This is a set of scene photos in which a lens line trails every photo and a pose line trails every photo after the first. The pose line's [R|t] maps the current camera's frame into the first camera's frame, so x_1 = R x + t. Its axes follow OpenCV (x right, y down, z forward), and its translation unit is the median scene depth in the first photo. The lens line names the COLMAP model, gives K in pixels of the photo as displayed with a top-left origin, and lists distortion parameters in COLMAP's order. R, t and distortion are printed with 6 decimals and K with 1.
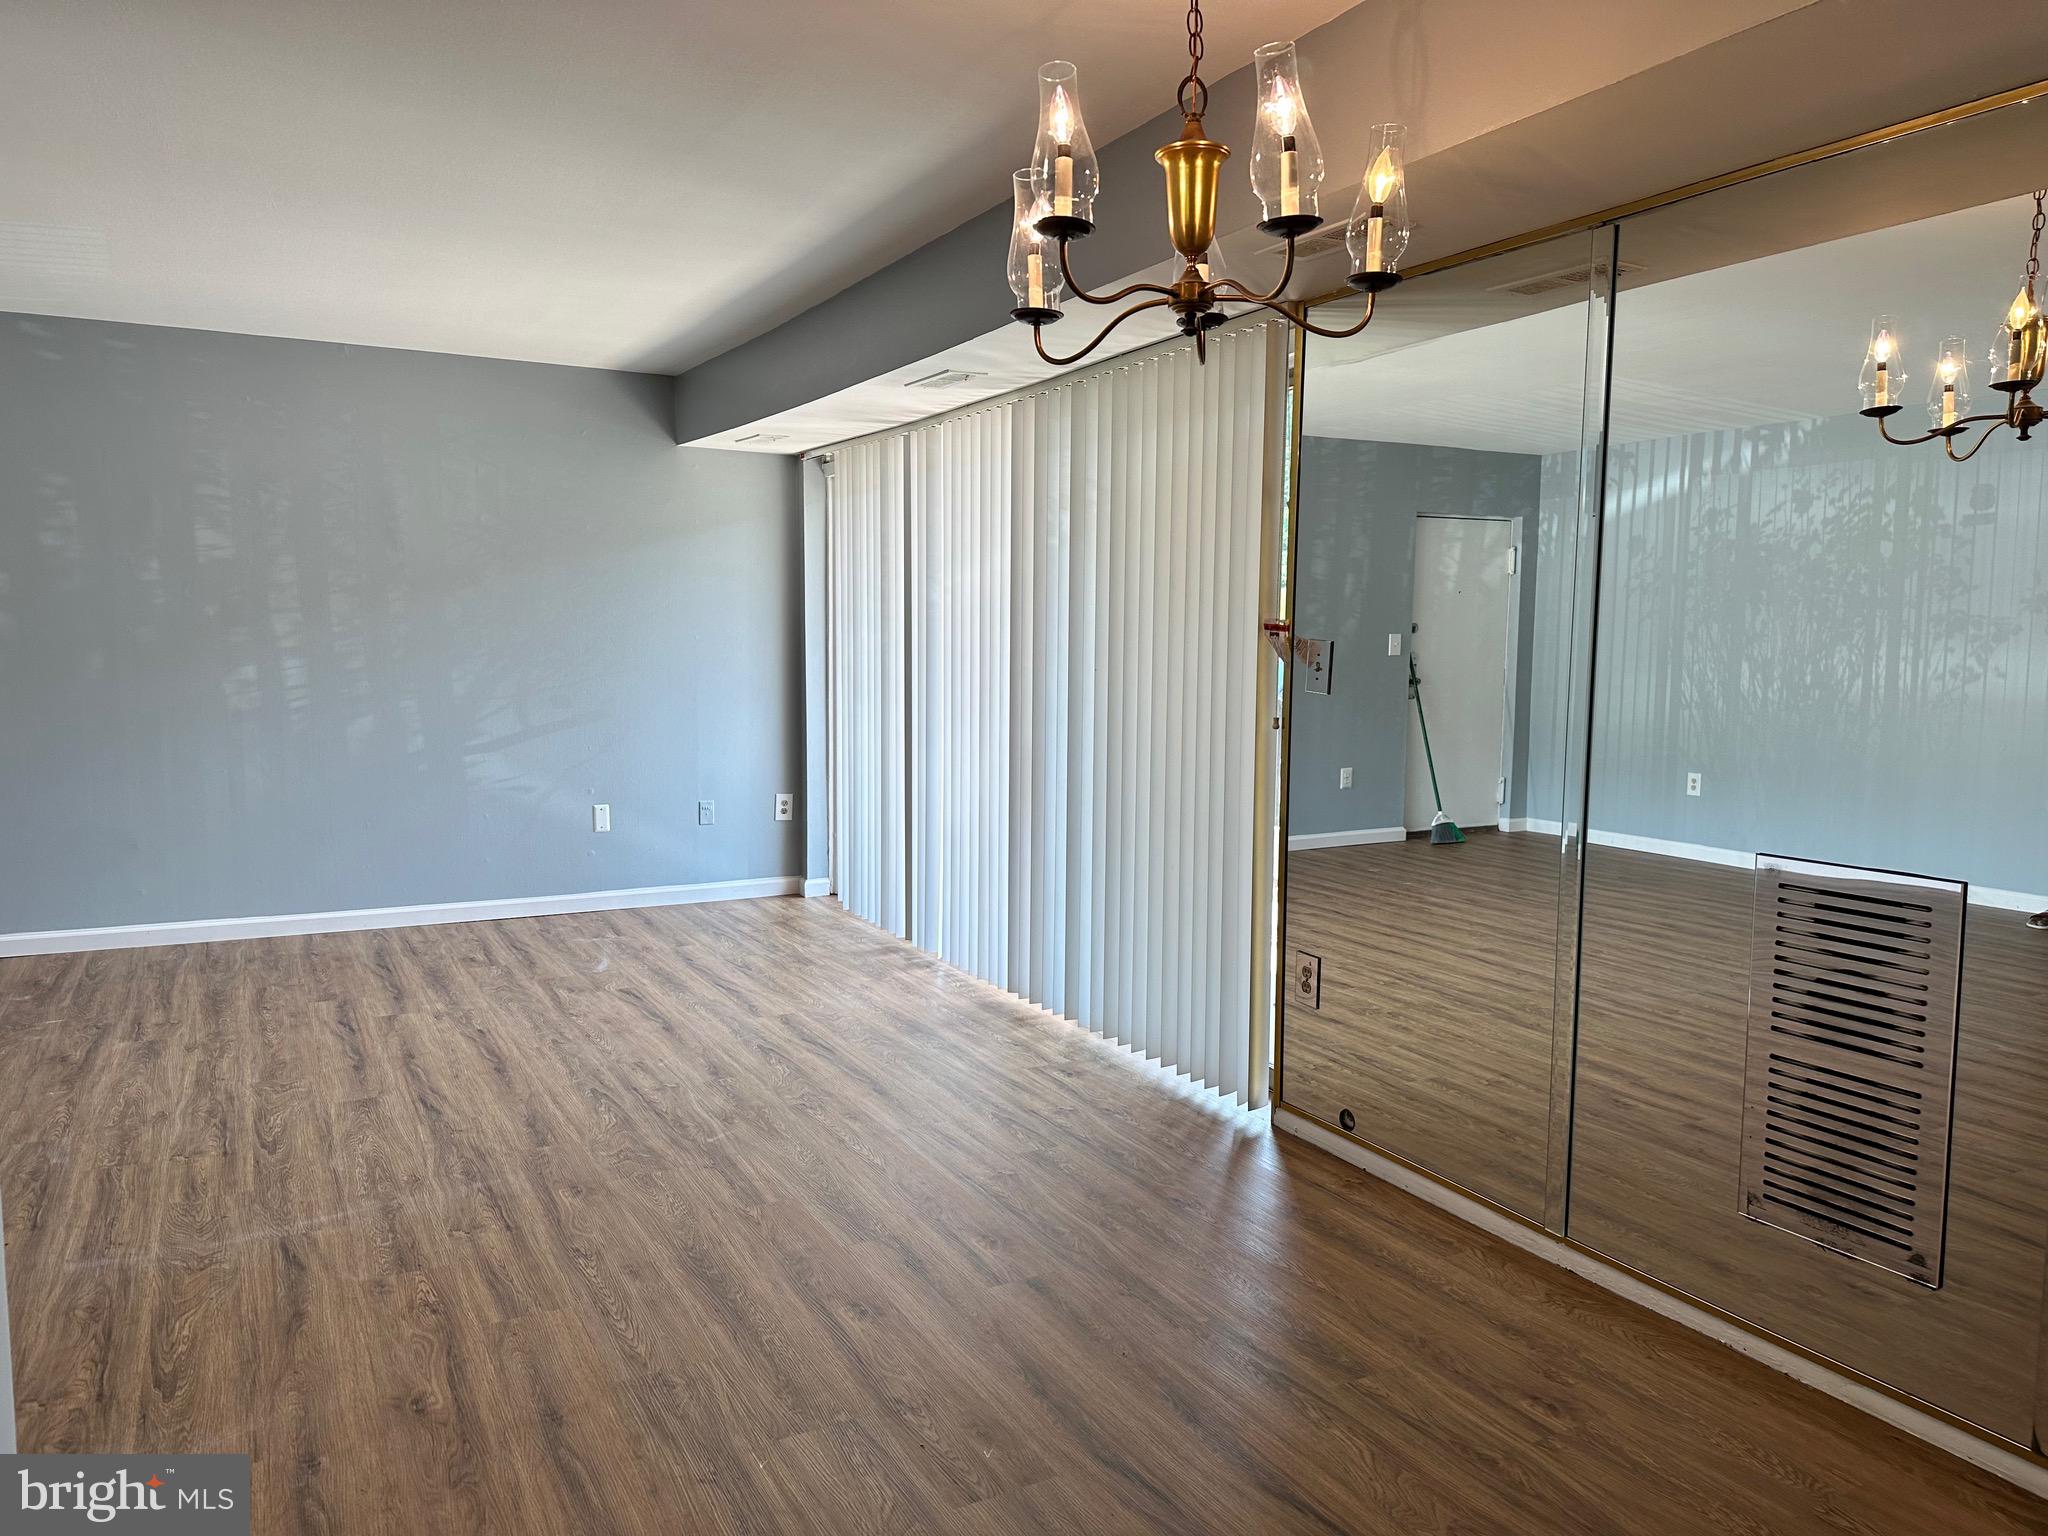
lens RADIAL K [[1441.4, 0, 1017.2], [0, 1441.4, 760.0], [0, 0, 1]] dist [0.066704, -0.088957]
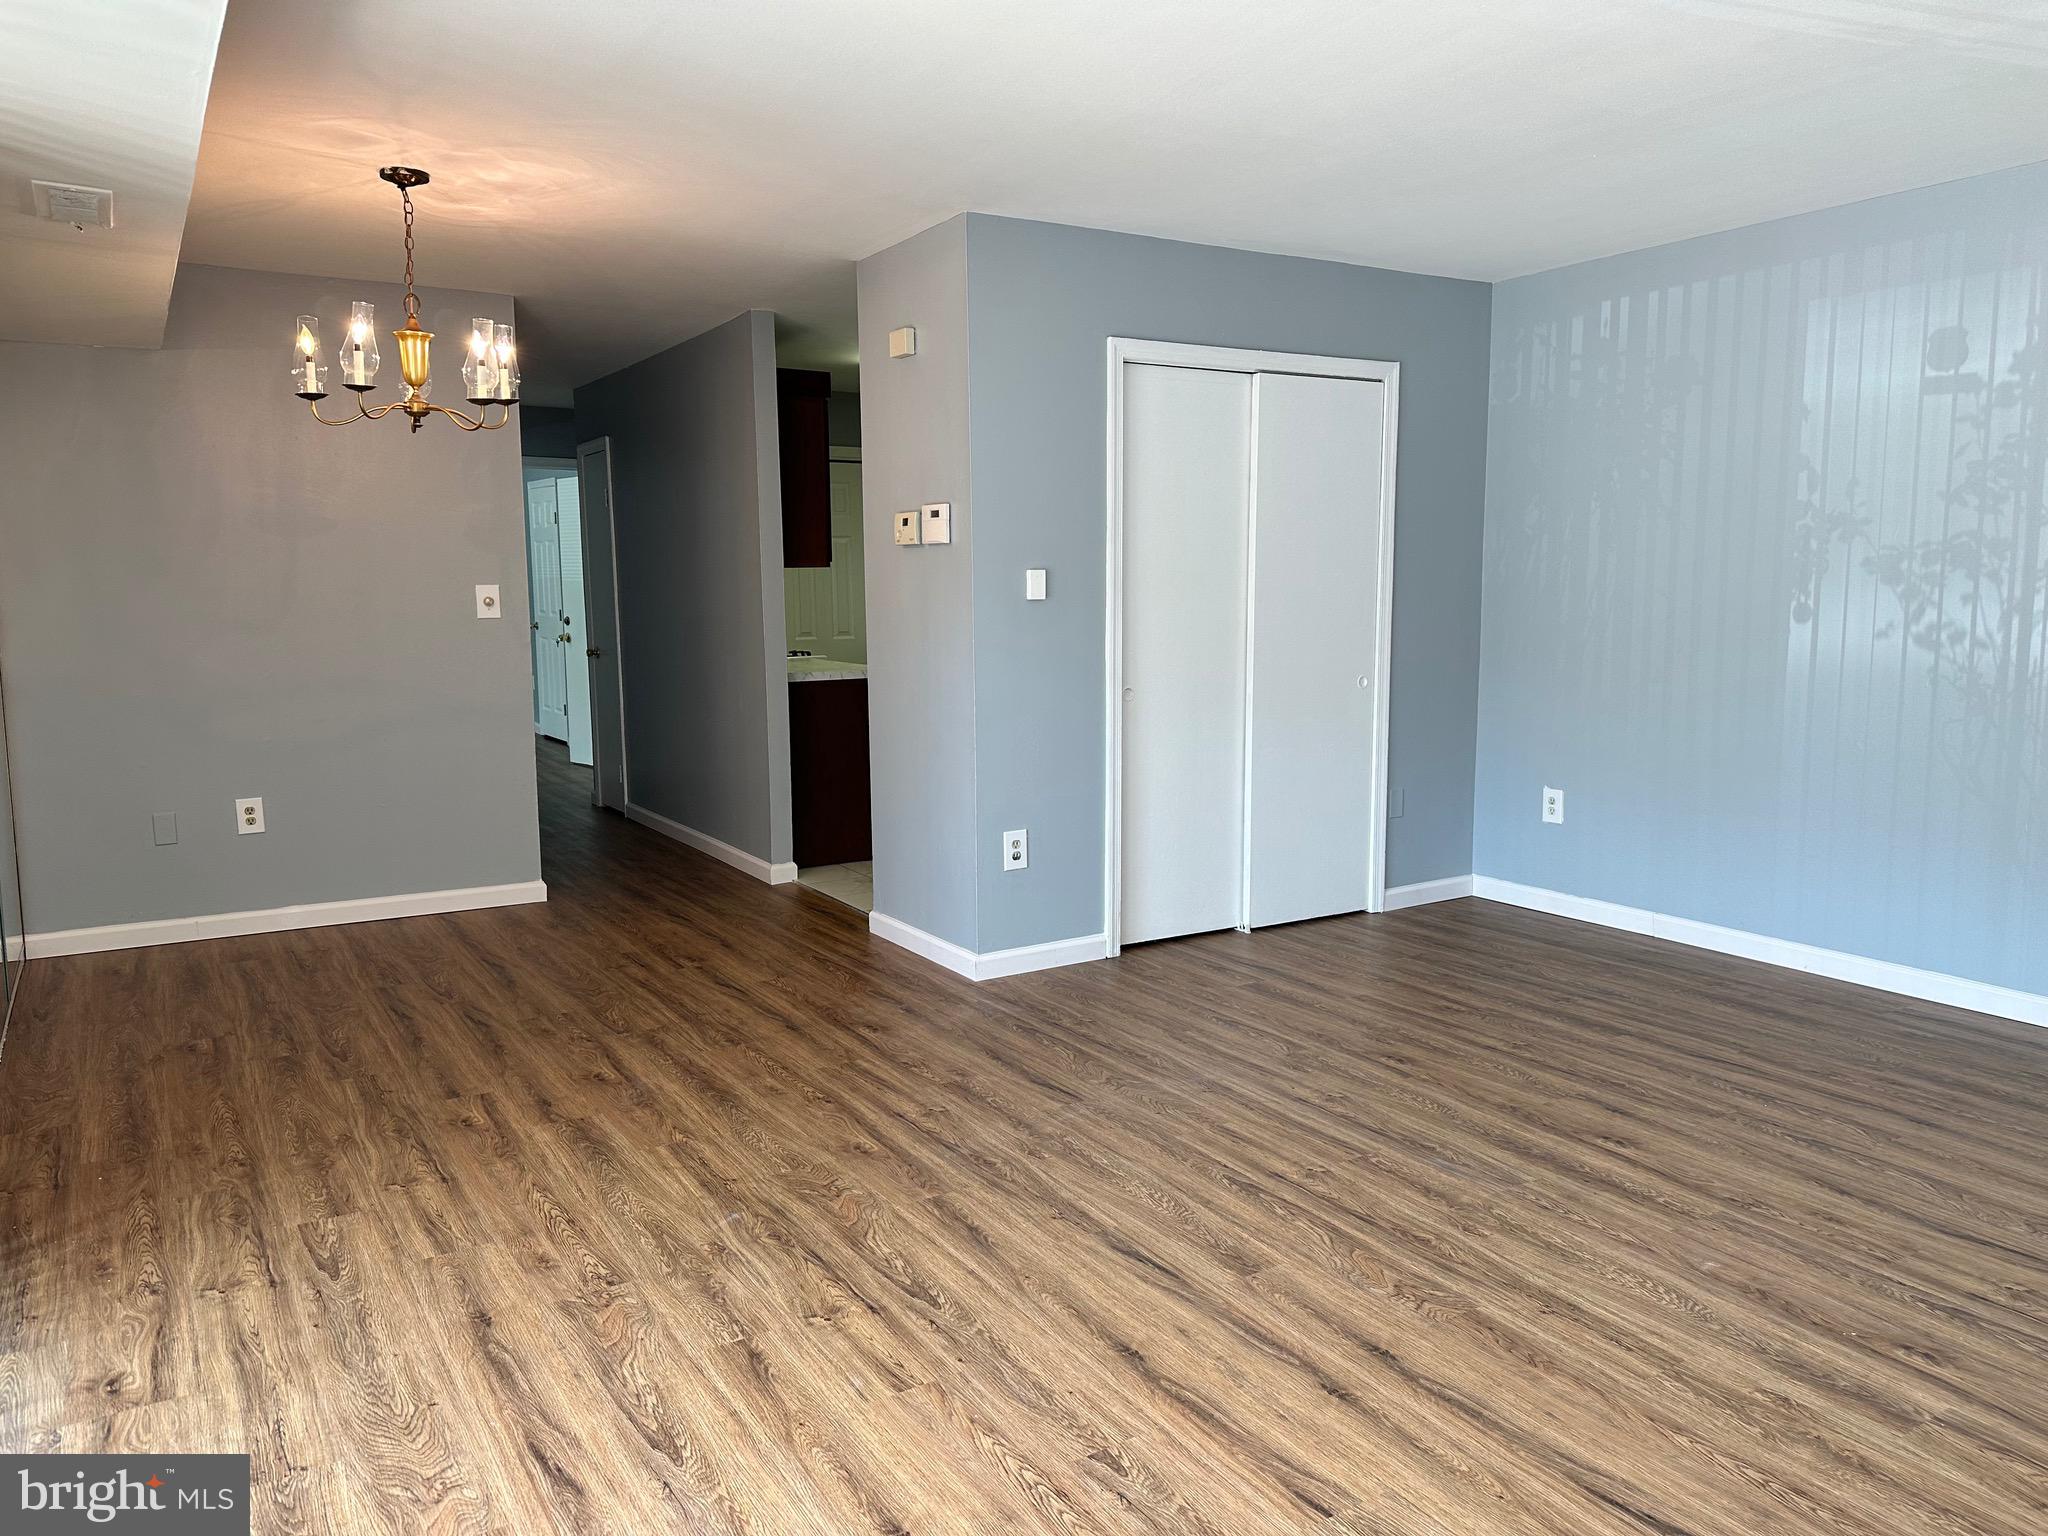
lens RADIAL K [[1441.4, 0, 1035.8], [0, 1441.4, 749.9], [0, 0, 1]] dist [0.066704, -0.088957]
pose [[-0.997582, 0.005348, -0.069300, -0.335332], [-0.009165, 0.978208, 0.207427, -0.169058], [0.068899, 0.207560, -0.975793, 1.811814]]
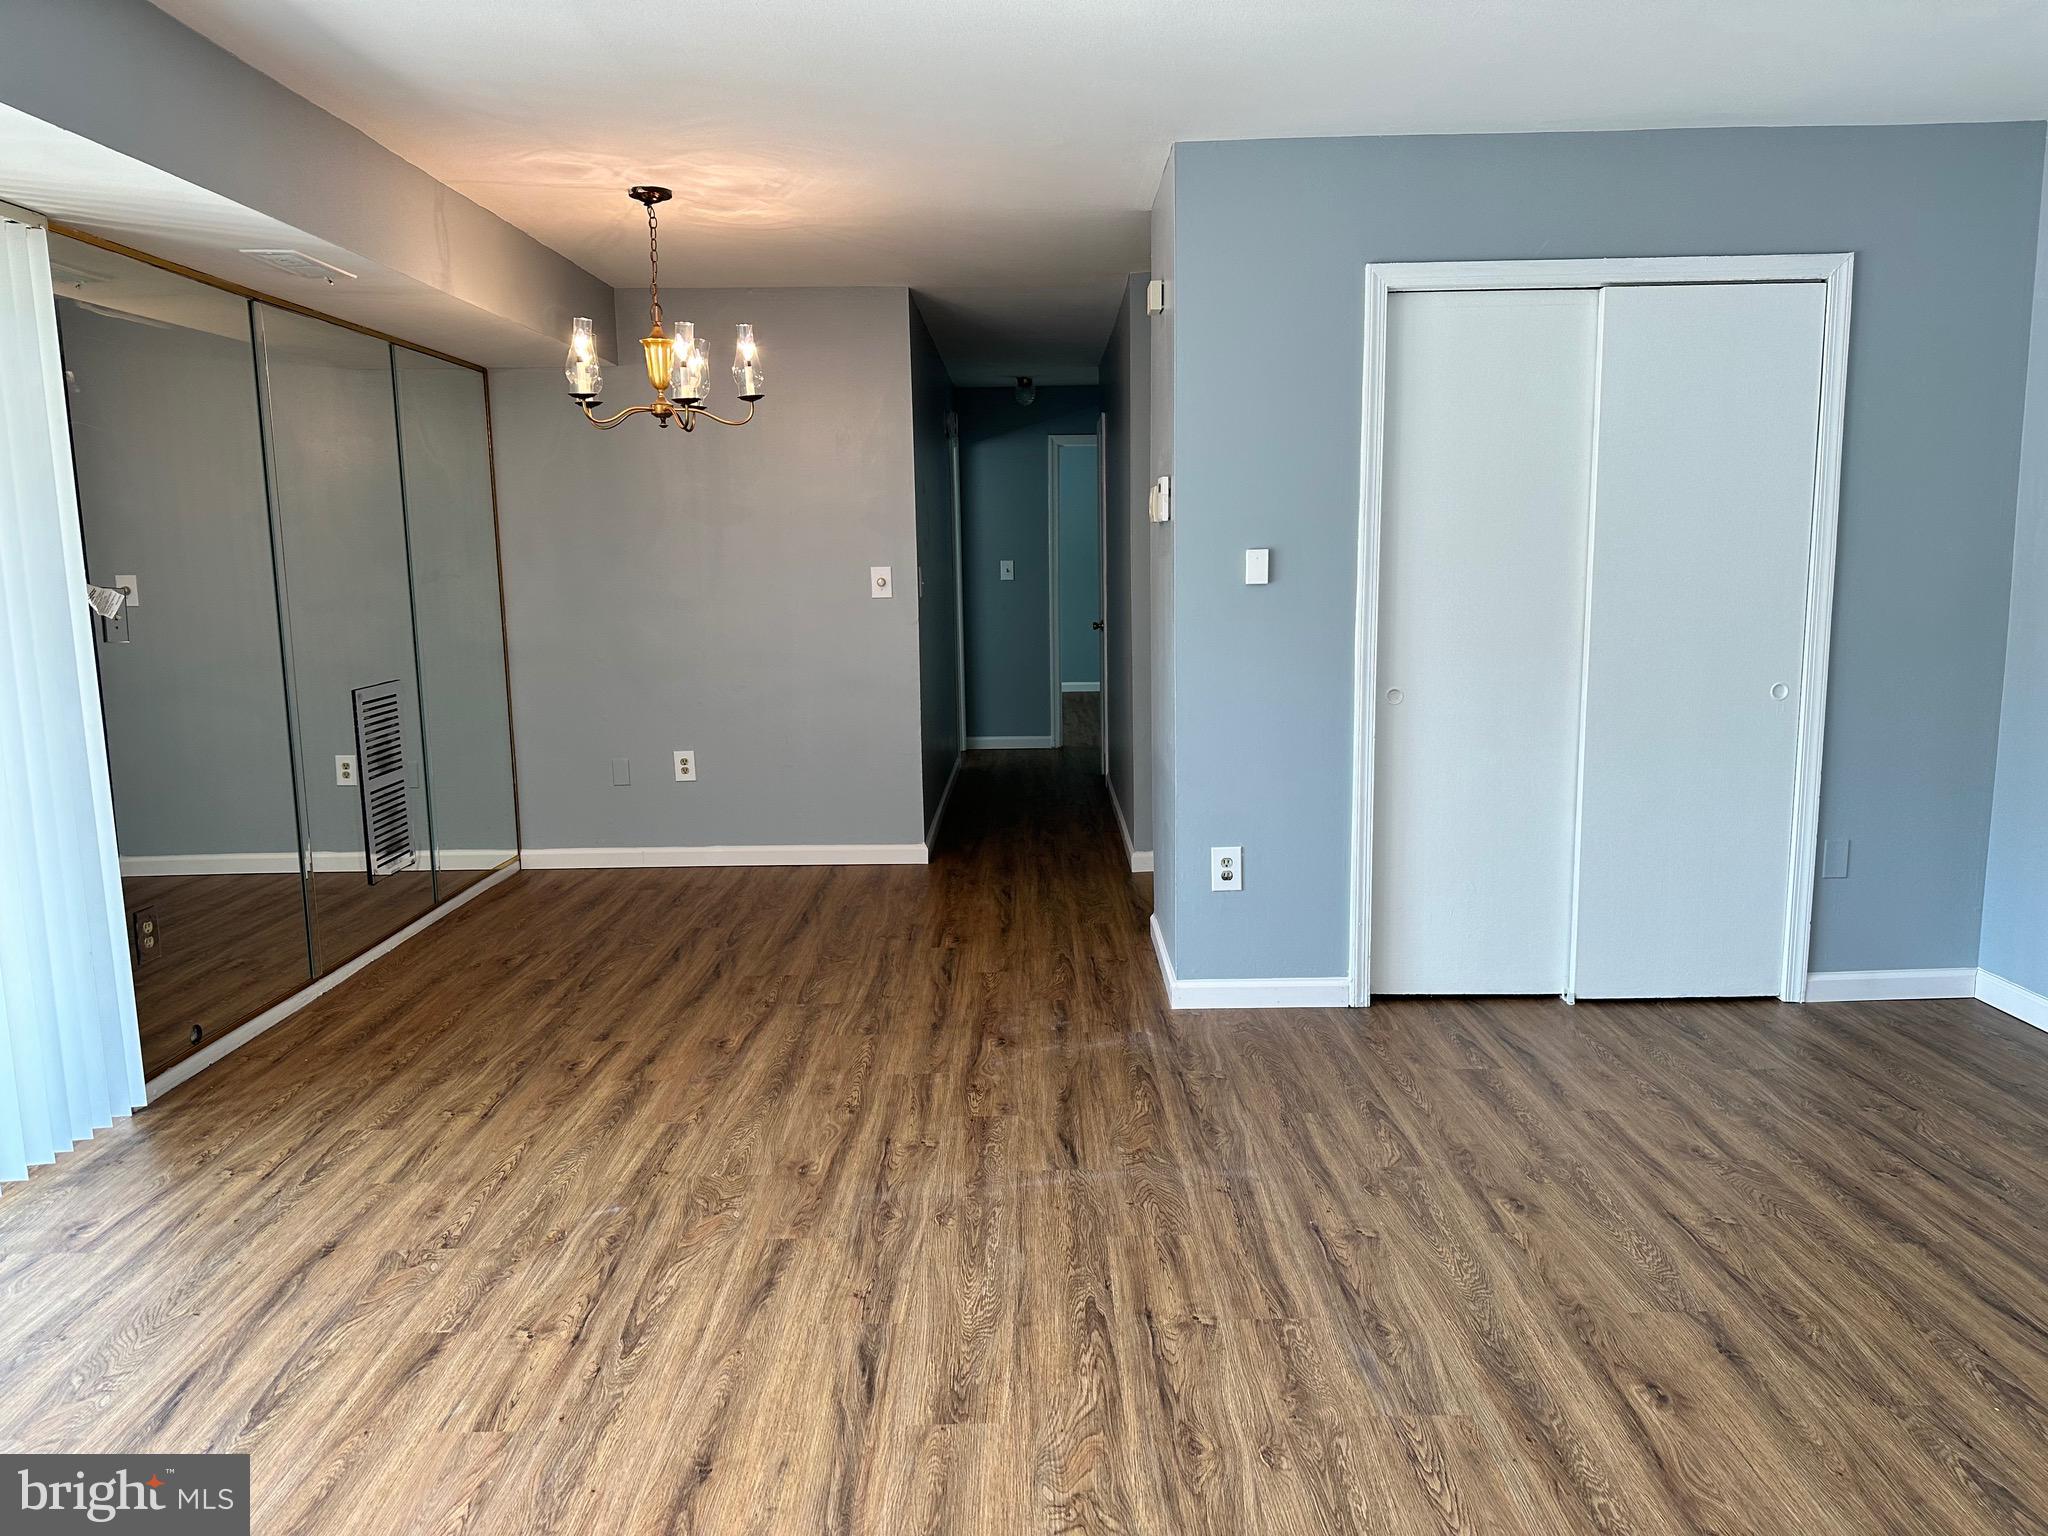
lens RADIAL K [[1441.4, 0, 1032.5], [0, 1441.4, 768.5], [0, 0, 1]] dist [0.066704, -0.088957]
pose [[-0.882449, -0.065067, 0.465887, -0.814787], [0.052923, 0.970367, 0.235767, -0.167809], [-0.467422, 0.232709, -0.852856, 1.587670]]
